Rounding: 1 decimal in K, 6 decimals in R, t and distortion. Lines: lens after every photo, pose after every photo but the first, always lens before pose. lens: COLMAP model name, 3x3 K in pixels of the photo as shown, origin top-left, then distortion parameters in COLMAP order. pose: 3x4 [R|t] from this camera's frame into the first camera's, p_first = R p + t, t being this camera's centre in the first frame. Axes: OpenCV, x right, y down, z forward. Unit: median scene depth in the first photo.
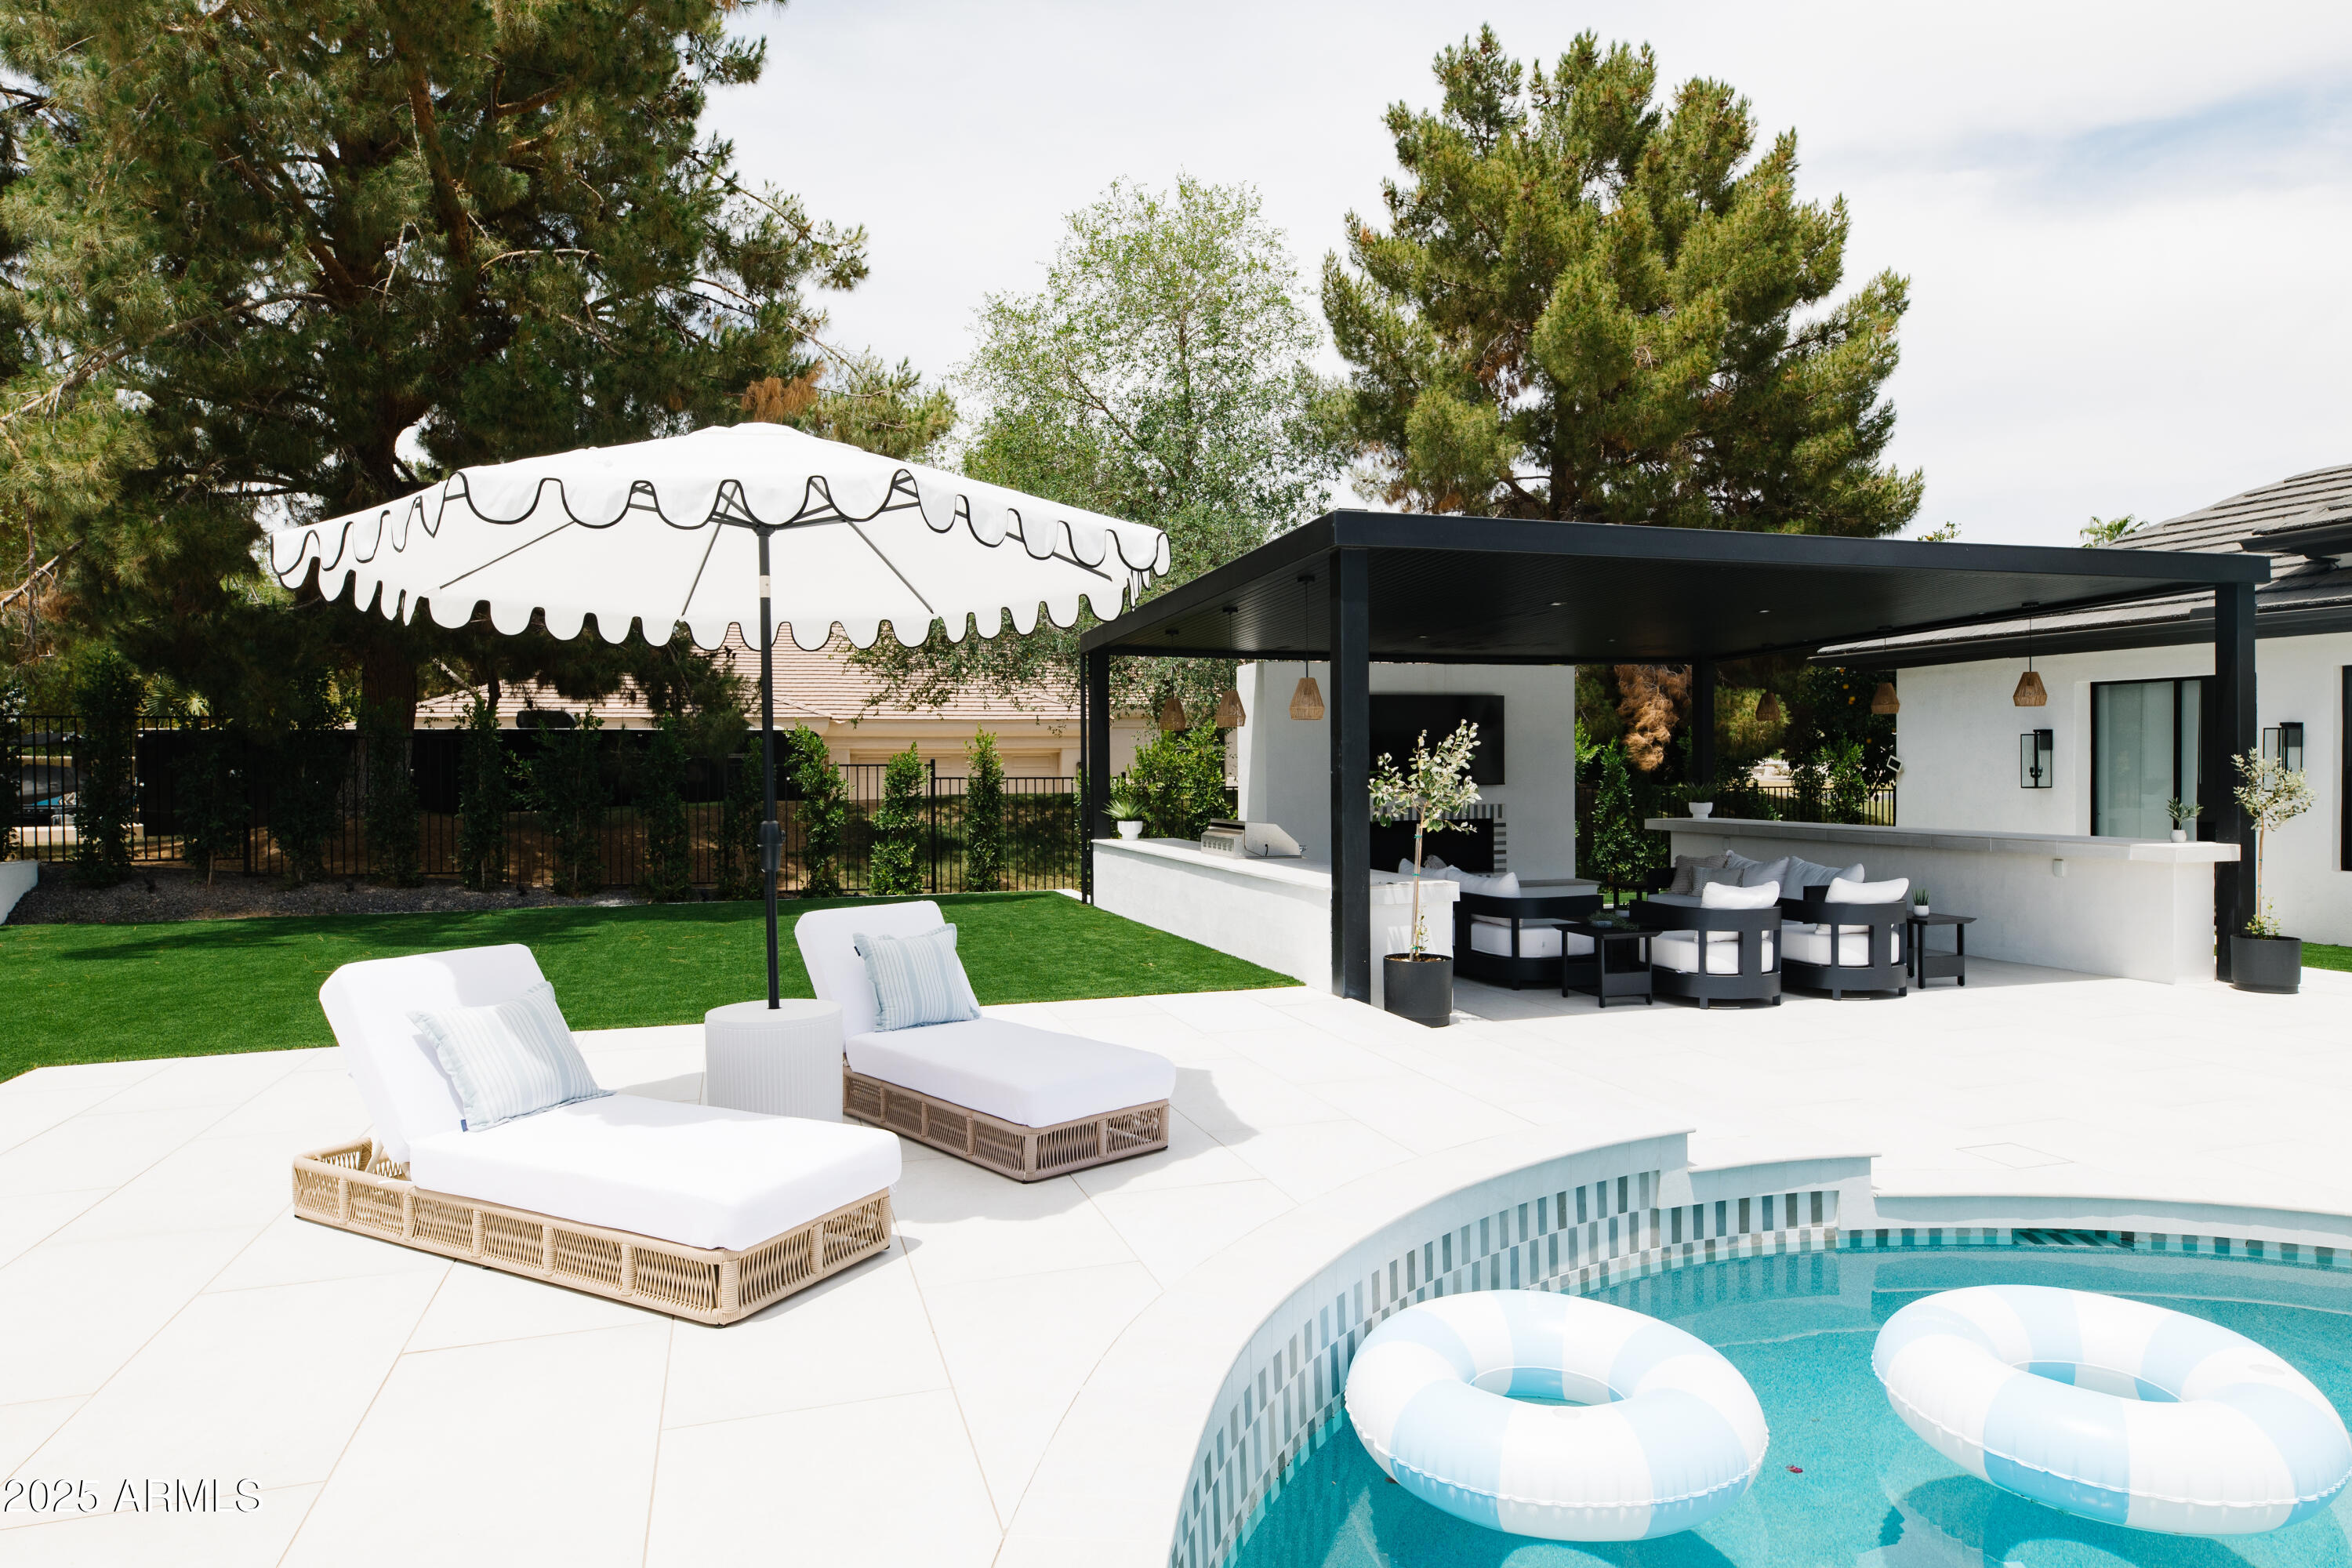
lens RADIAL K [[1390.0, 0, 1185.3], [0, 1390.0, 769.2], [0, 0, 1]] dist [0.008003, -0.000298]
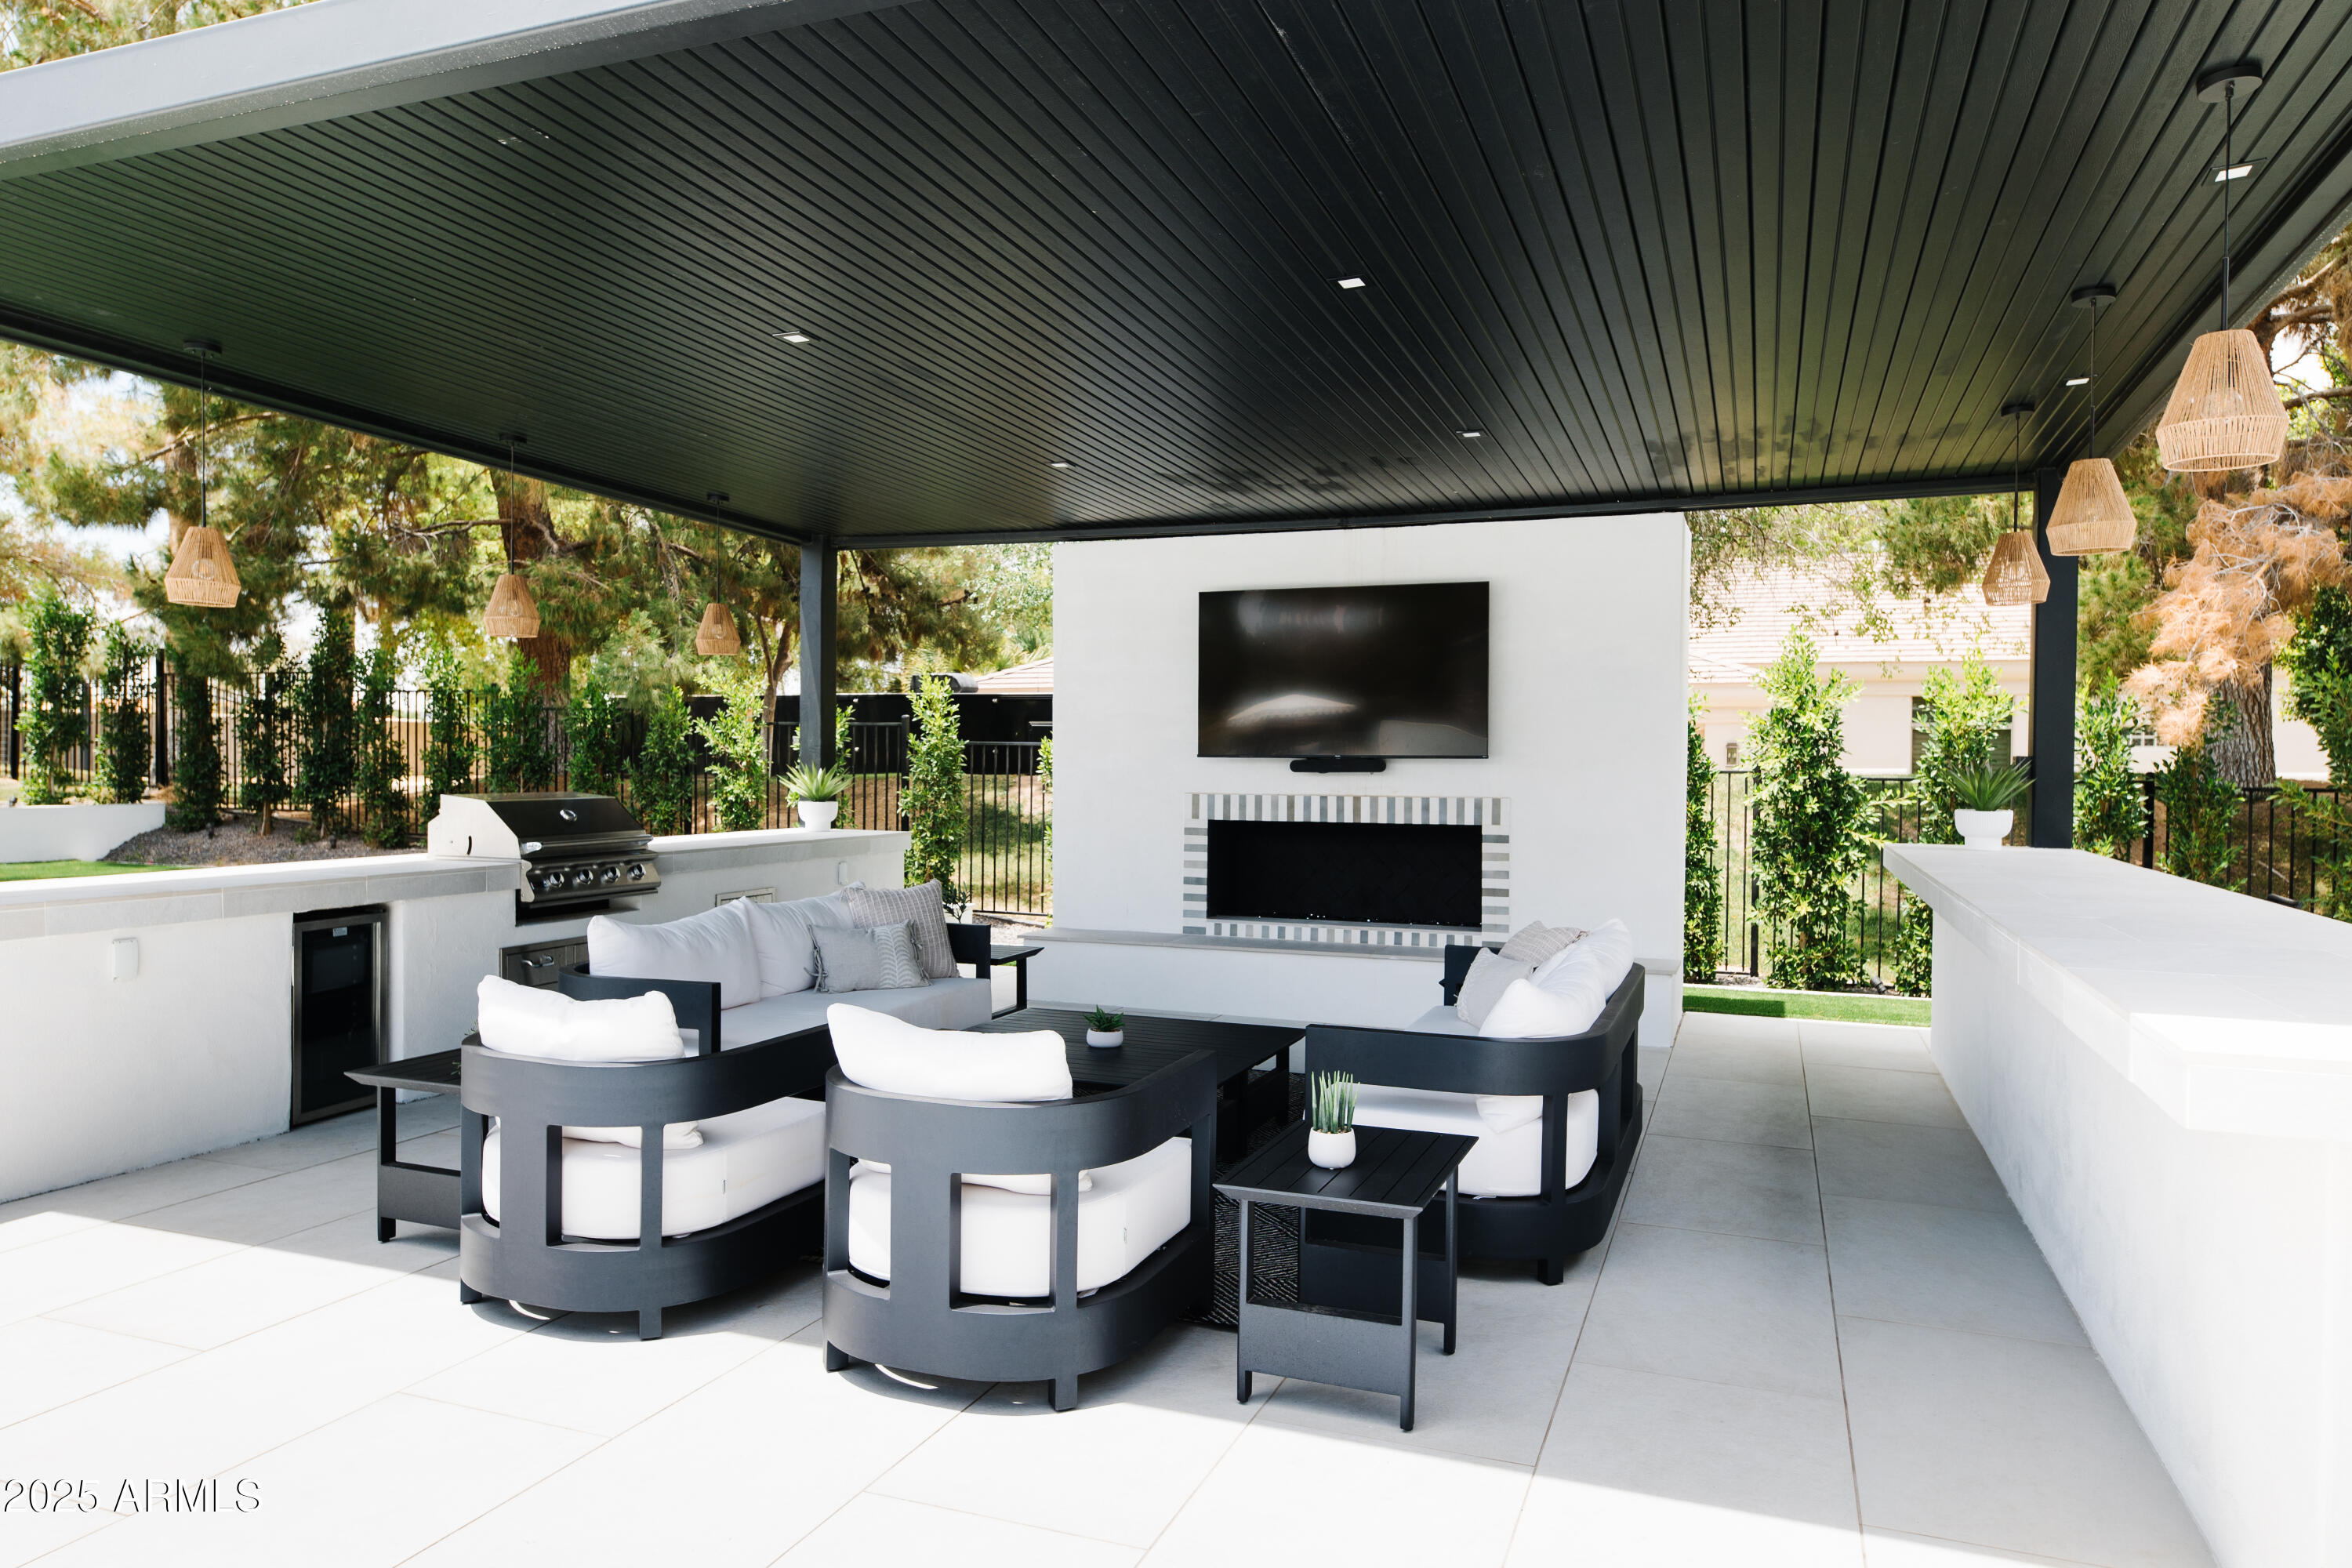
lens RADIAL K [[1556.8, 0, 1165.4], [0, 1556.8, 786.5], [0, 0, 1]] dist [0.006760, -0.004294]
pose [[0.784983, 0.026700, -0.618942, 0.495286], [-0.017075, 0.999624, 0.021467, 0.011106], [0.619283, -0.006283, 0.785143, 0.488678]]
